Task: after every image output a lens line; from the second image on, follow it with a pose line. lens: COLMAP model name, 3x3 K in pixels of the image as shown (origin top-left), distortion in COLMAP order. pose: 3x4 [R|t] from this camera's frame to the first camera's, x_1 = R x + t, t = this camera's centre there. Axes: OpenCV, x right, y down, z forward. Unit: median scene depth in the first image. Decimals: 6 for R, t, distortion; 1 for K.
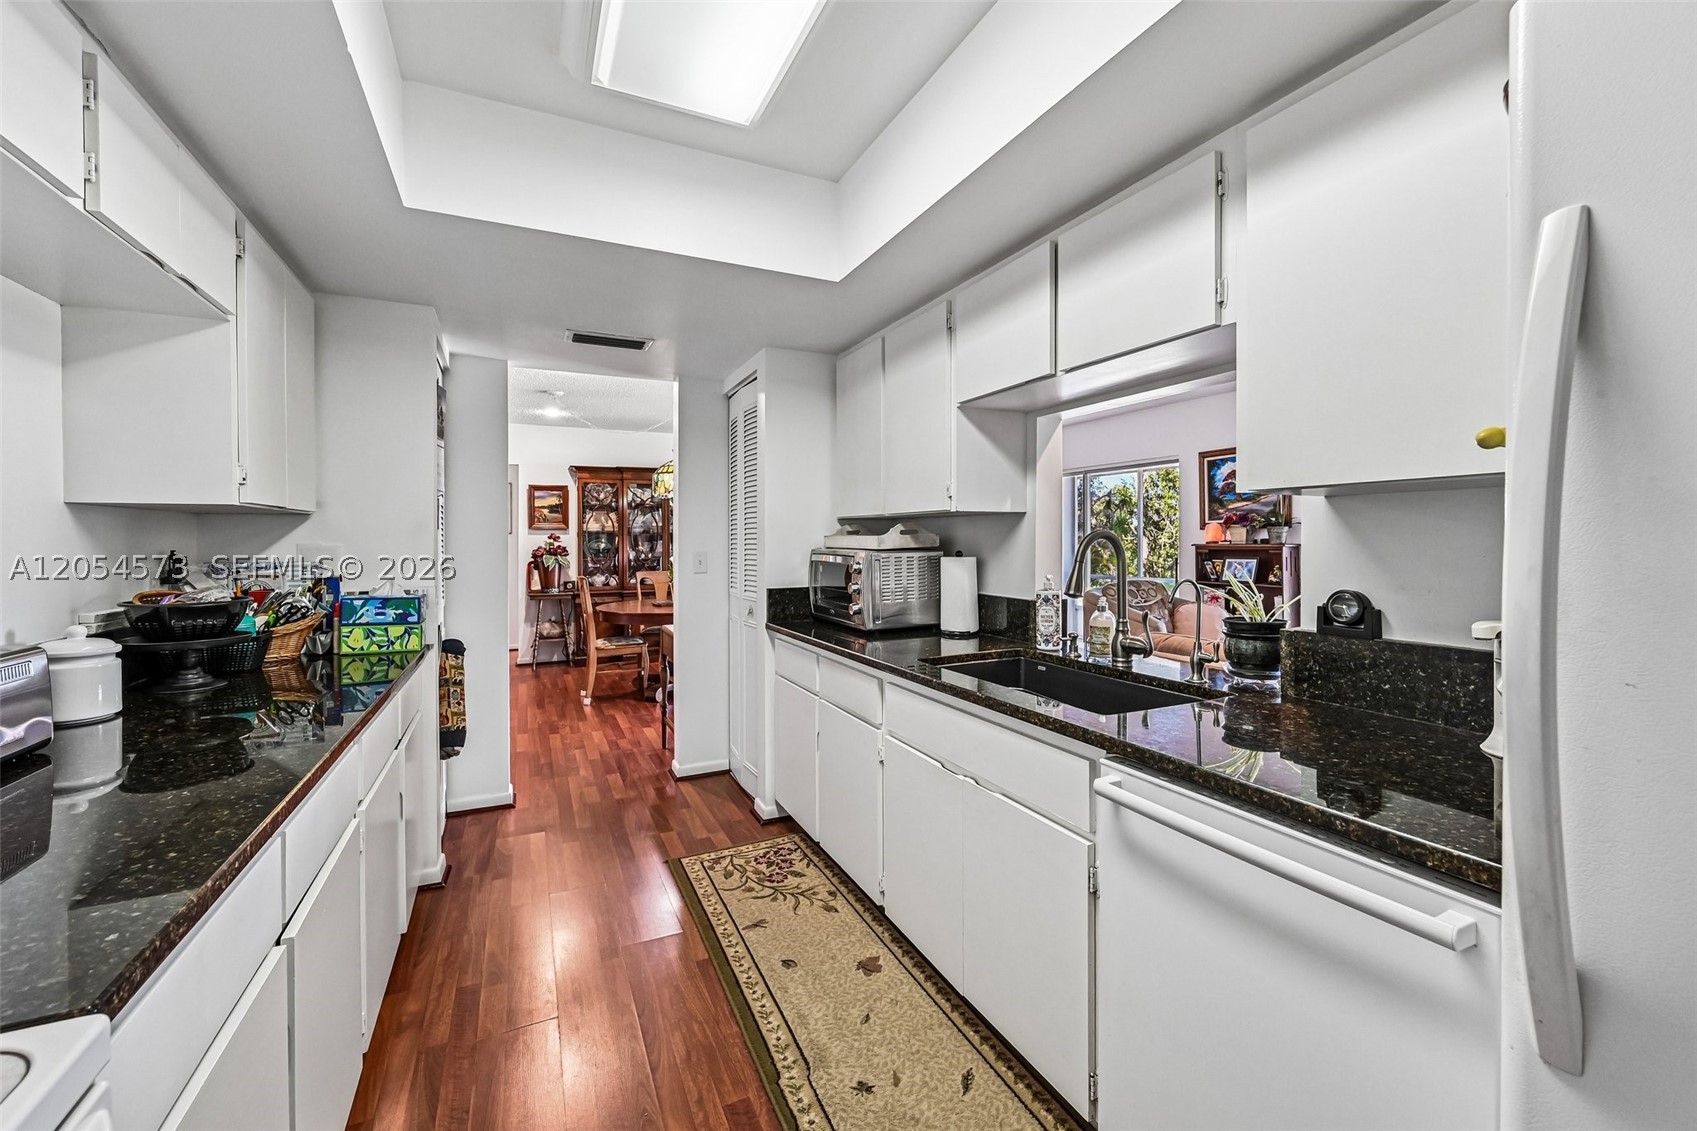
lens RADIAL K [[682.4, 0, 846.7], [0, 682.4, 540.2], [0, 0, 1]] dist [-0.001373, -0.001202]
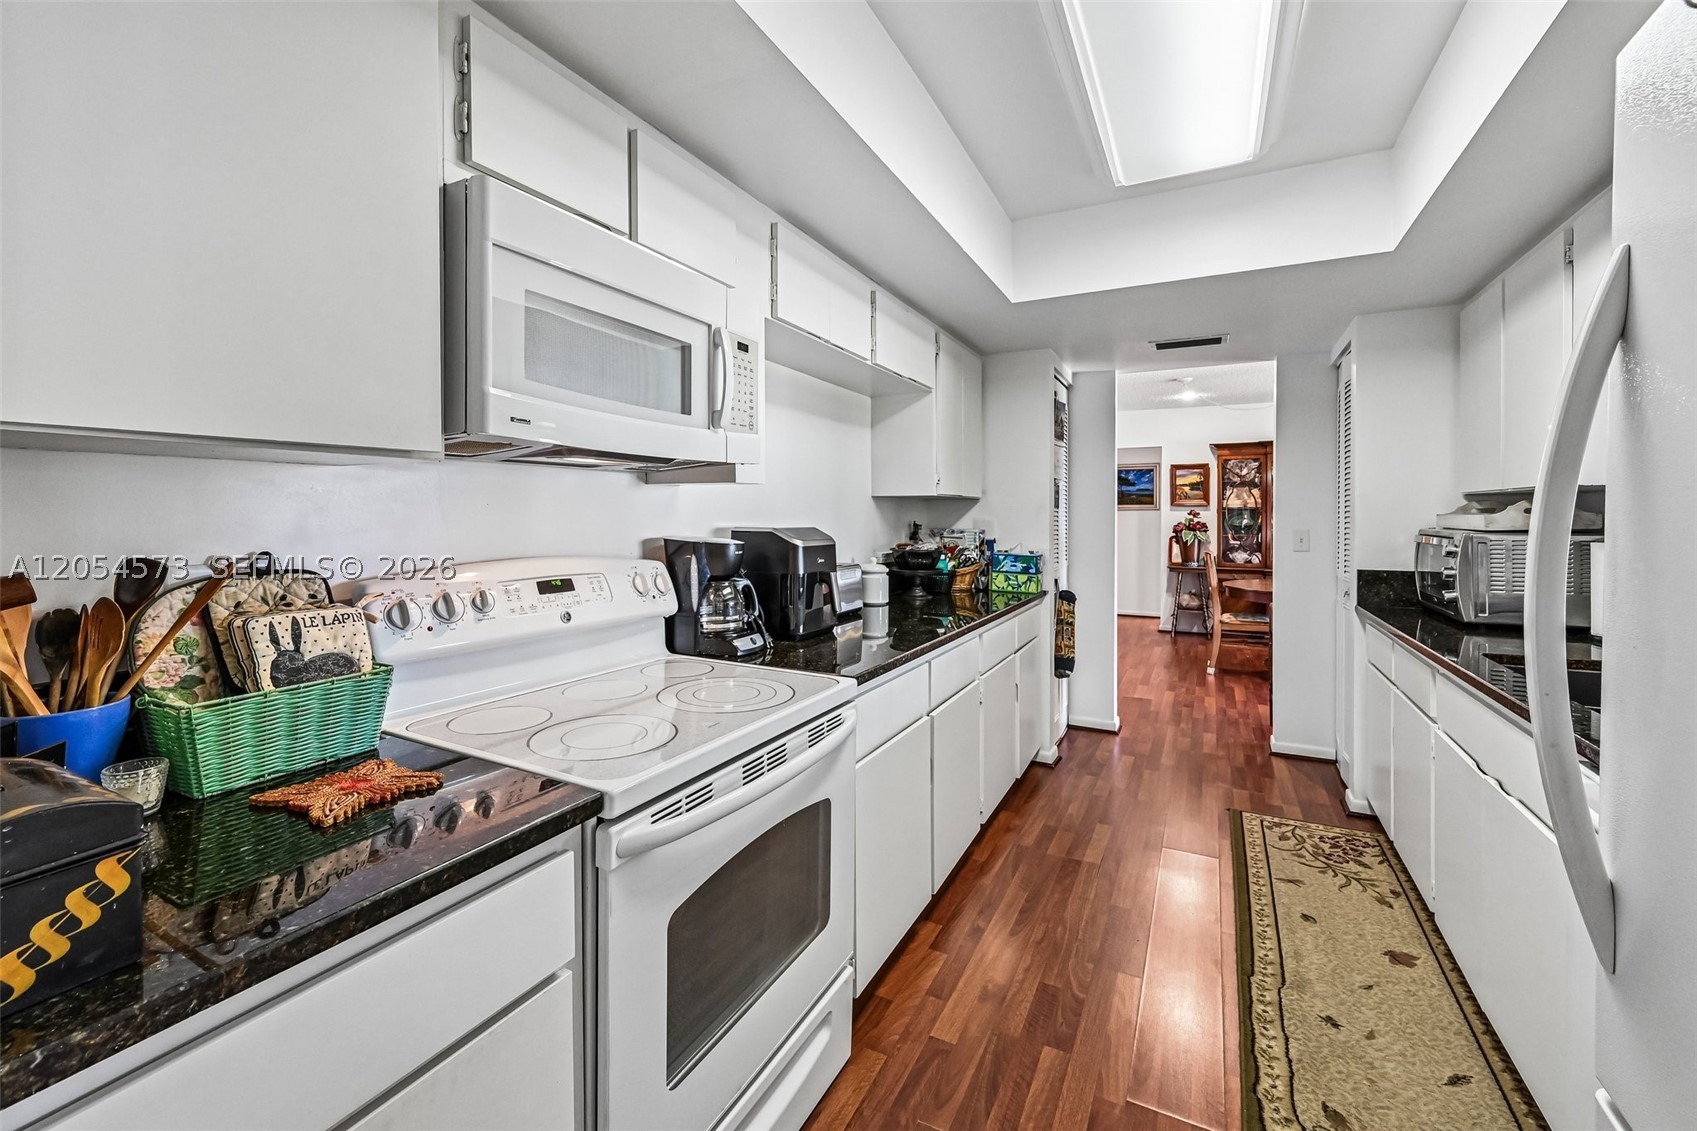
lens RADIAL K [[682.4, 0, 845.7], [0, 682.4, 514.4], [0, 0, 1]] dist [-0.001373, -0.001202]
pose [[0.601495, 0.004864, -0.798862, 0.258071], [-0.006478, 0.999978, 0.001211, -0.002828], [0.798850, 0.004446, 0.601513, -0.169728]]
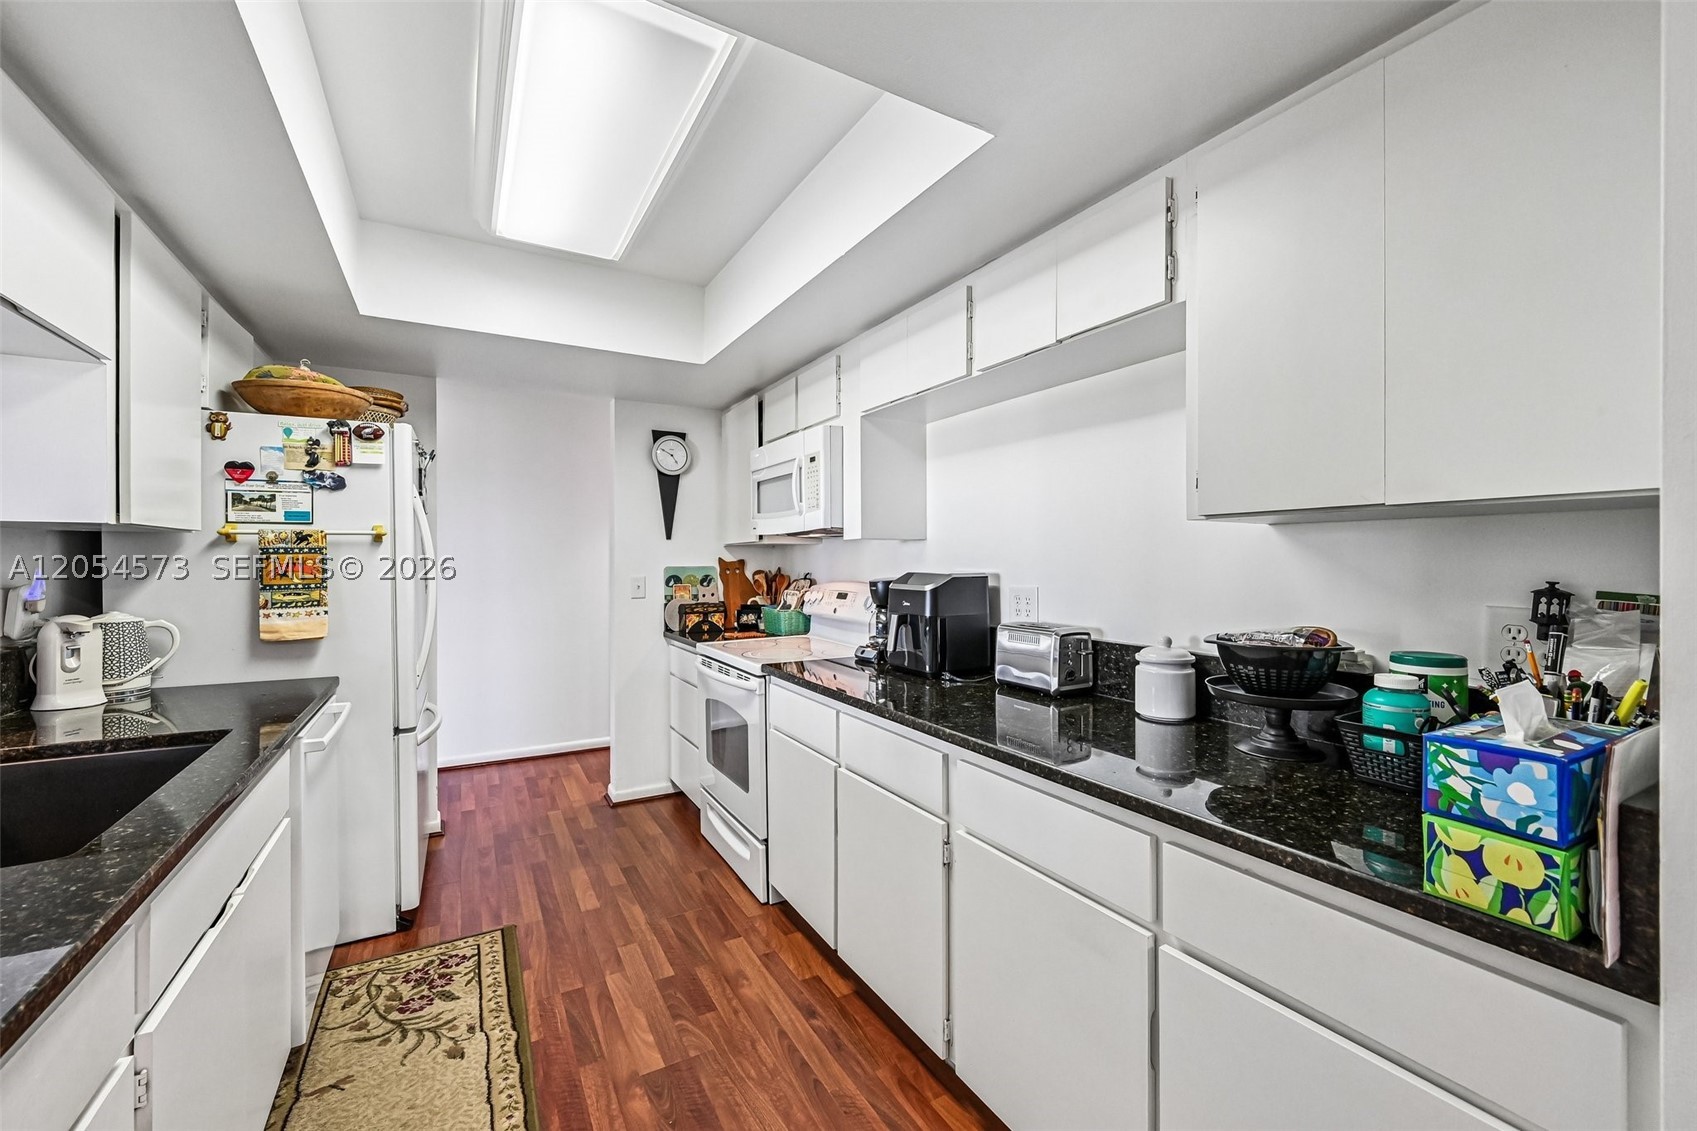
lens RADIAL K [[682.4, 0, 855.2], [0, 682.4, 567.0], [0, 0, 1]] dist [-0.001373, -0.001202]
pose [[-0.996127, 0.008171, -0.087545, -0.291504], [0.007373, 0.999928, 0.009439, -0.001357], [0.087616, 0.008757, -0.996116, 1.211163]]
